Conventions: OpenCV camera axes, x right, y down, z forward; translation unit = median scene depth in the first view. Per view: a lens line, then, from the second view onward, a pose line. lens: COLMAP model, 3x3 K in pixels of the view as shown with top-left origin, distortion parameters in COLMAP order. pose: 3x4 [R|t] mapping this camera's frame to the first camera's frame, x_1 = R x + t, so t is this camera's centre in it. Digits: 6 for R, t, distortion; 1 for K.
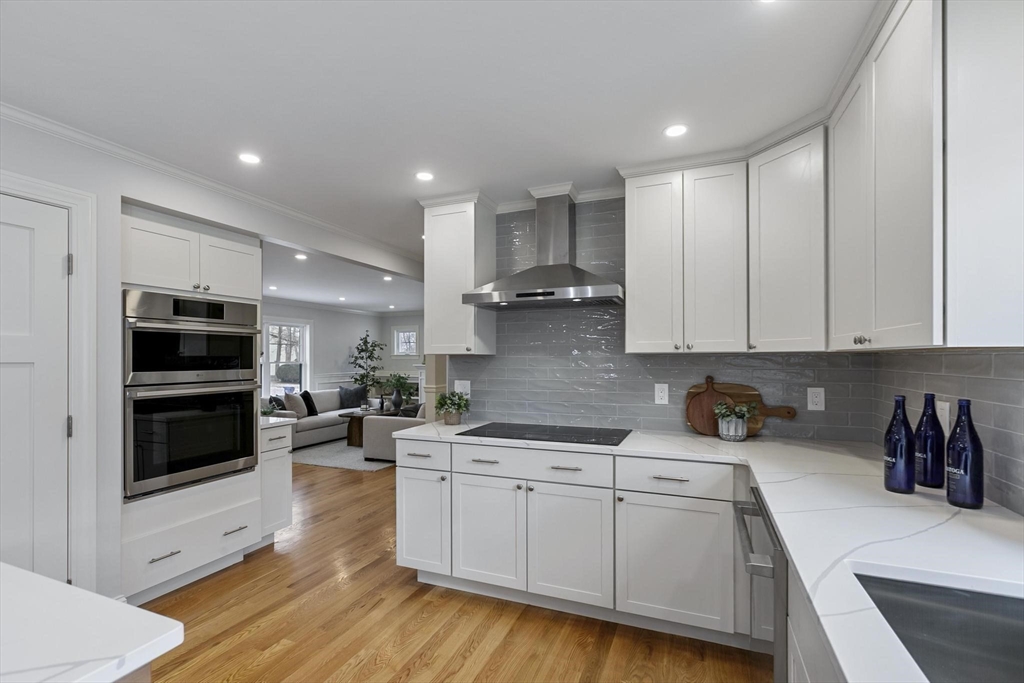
lens RADIAL K [[457.1, 0, 515.2], [0, 457.1, 358.1], [0, 0, 1]] dist [0.001984, 0.000862]
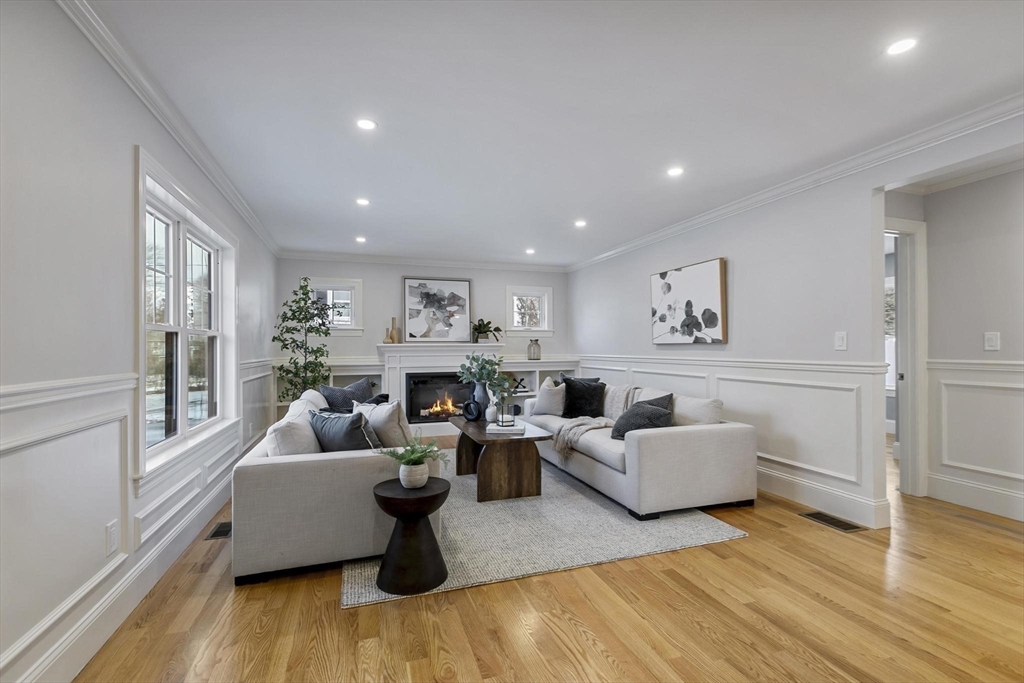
lens RADIAL K [[457.1, 0, 517.0], [0, 457.1, 341.0], [0, 0, 1]] dist [0.001984, 0.000862]
pose [[0.750195, 0.013051, 0.661088, -1.692714], [-0.000473, 0.999816, -0.019201, 0.076583], [-0.661217, 0.014092, 0.750063, 1.567387]]
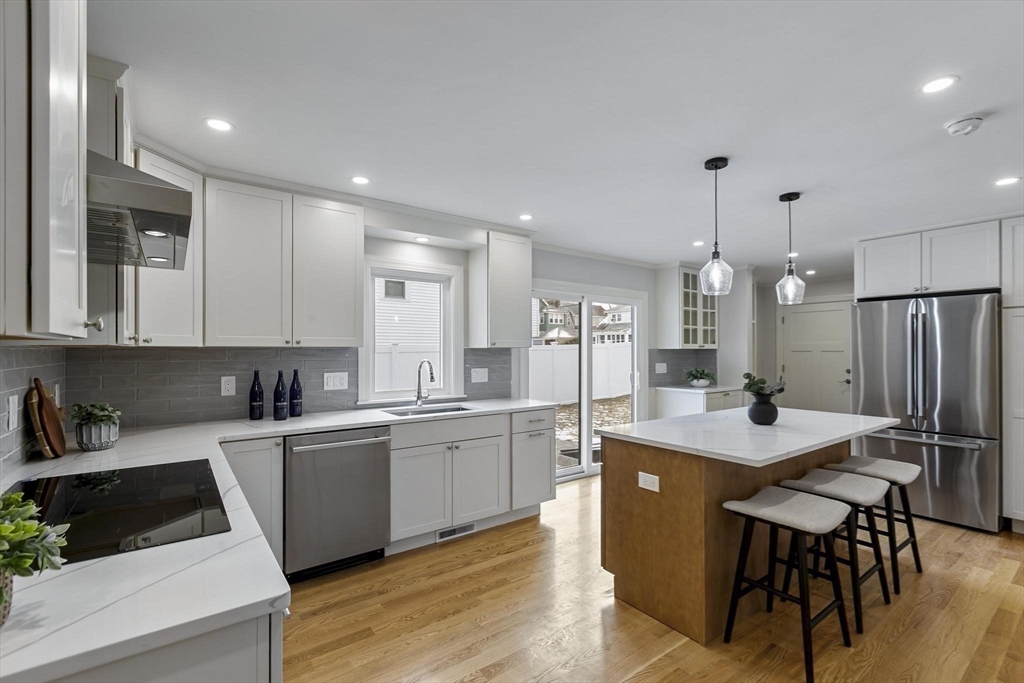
lens RADIAL K [[457.1, 0, 515.5], [0, 457.1, 348.2], [0, 0, 1]] dist [0.001984, 0.000862]
pose [[-0.856052, -0.003260, 0.516880, -0.563523], [-0.001576, 0.999992, 0.003697, -0.012918], [-0.516888, 0.002350, -0.856050, 1.185774]]
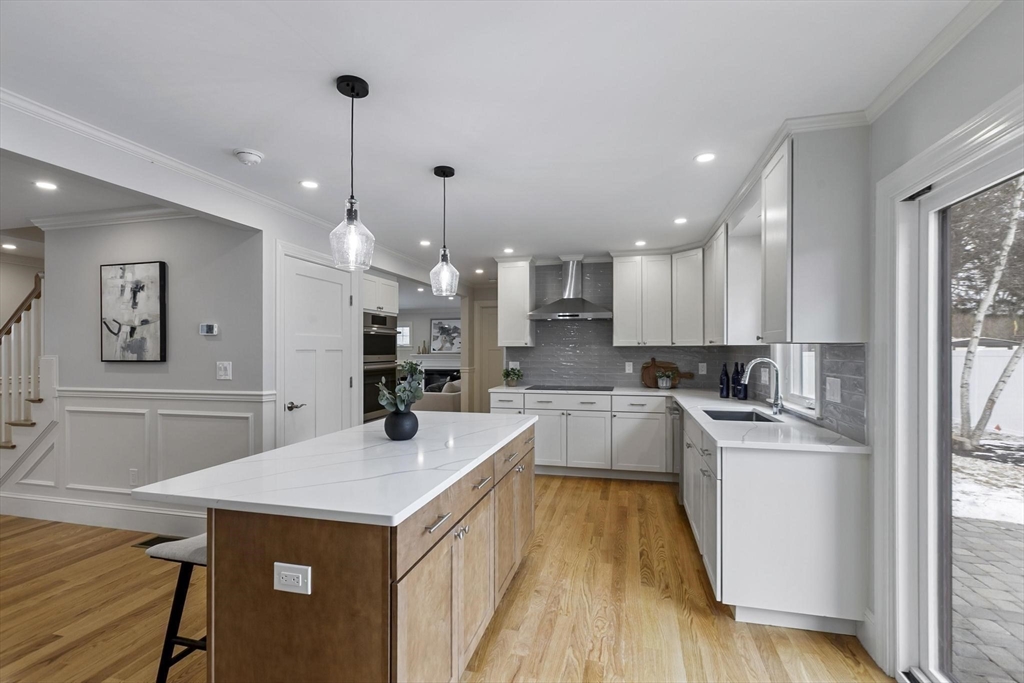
lens RADIAL K [[457.1, 0, 513.9], [0, 457.1, 348.4], [0, 0, 1]] dist [0.001984, 0.000862]
pose [[0.990432, 0.002653, 0.137973, -0.422016], [-0.002232, 0.999992, -0.003205, 0.005689], [-0.137980, 0.002866, 0.990431, -0.828662]]
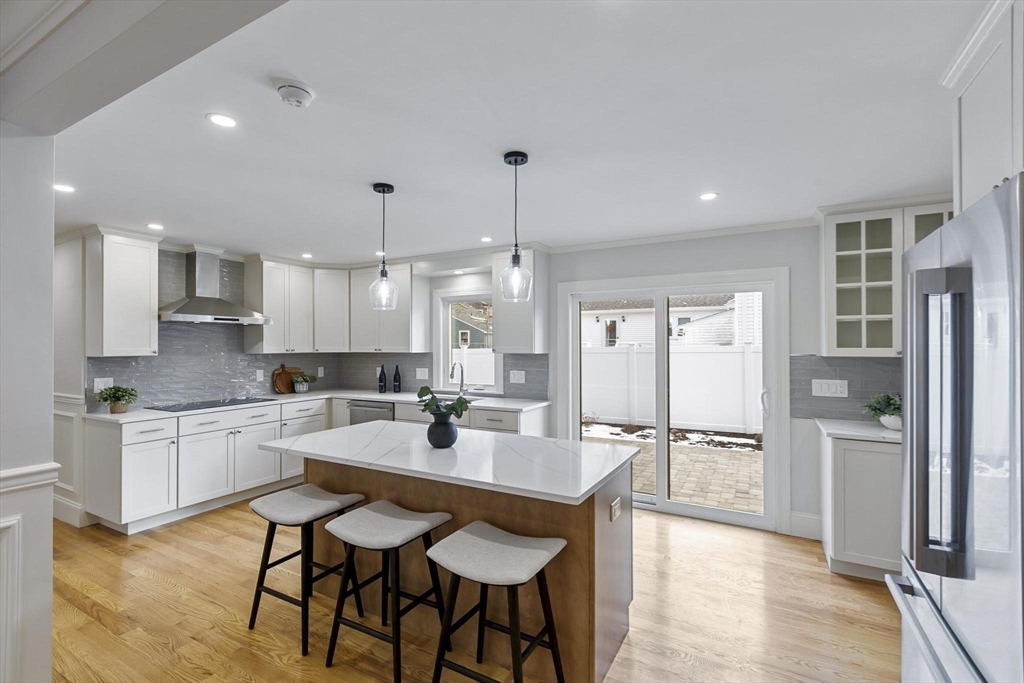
lens RADIAL K [[457.1, 0, 510.8], [0, 457.1, 340.4], [0, 0, 1]] dist [0.001984, 0.000862]
pose [[0.117122, 0.013333, 0.993028, -1.399342], [0.004464, 0.999893, -0.013952, -0.031518], [-0.993107, 0.006066, 0.117050, -0.215550]]
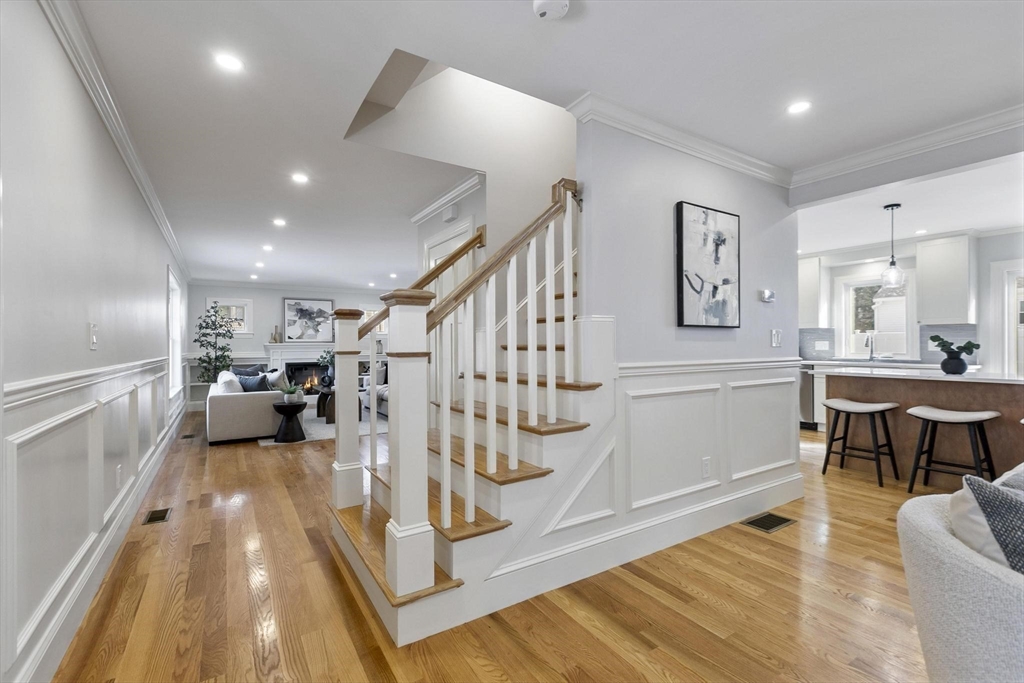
lens RADIAL K [[457.1, 0, 518.8], [0, 457.1, 341.5], [0, 0, 1]] dist [0.001984, 0.000862]
pose [[0.572871, 0.010009, 0.819585, -2.373255], [0.002865, 0.999895, -0.014214, 0.085795], [-0.819641, 0.010491, 0.572782, 0.312401]]
